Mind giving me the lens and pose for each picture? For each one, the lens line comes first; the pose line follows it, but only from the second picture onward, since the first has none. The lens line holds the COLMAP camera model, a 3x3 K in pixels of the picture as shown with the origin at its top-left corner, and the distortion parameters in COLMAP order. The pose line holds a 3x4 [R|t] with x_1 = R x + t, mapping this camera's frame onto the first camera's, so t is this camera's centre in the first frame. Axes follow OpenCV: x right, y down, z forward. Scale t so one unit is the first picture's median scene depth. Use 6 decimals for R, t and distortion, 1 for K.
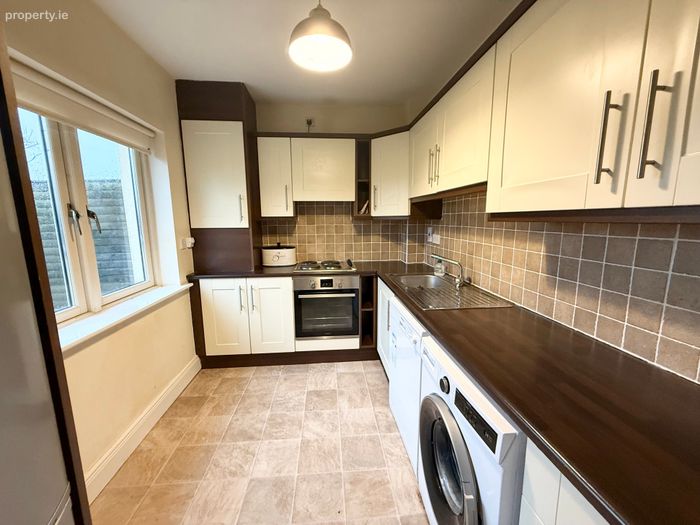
lens RADIAL K [[278.6, 0, 350.5], [0, 278.6, 261.2], [0, 0, 1]] dist [0.000050, -0.000565]
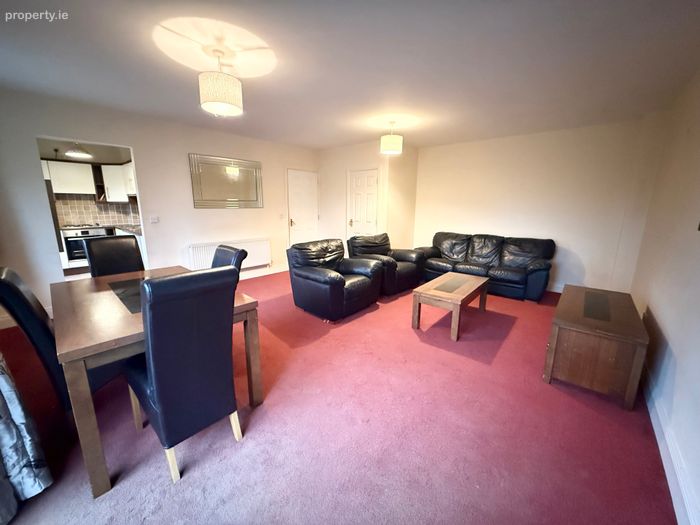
lens RADIAL K [[278.6, 0, 351.6], [0, 278.6, 262.9], [0, 0, 1]] dist [0.000050, -0.000565]
pose [[0.720362, -0.124464, 0.682339, -0.085769], [0.090313, 0.992224, 0.085644, 0.270915], [-0.687693, -0.000070, 0.726001, -1.708455]]
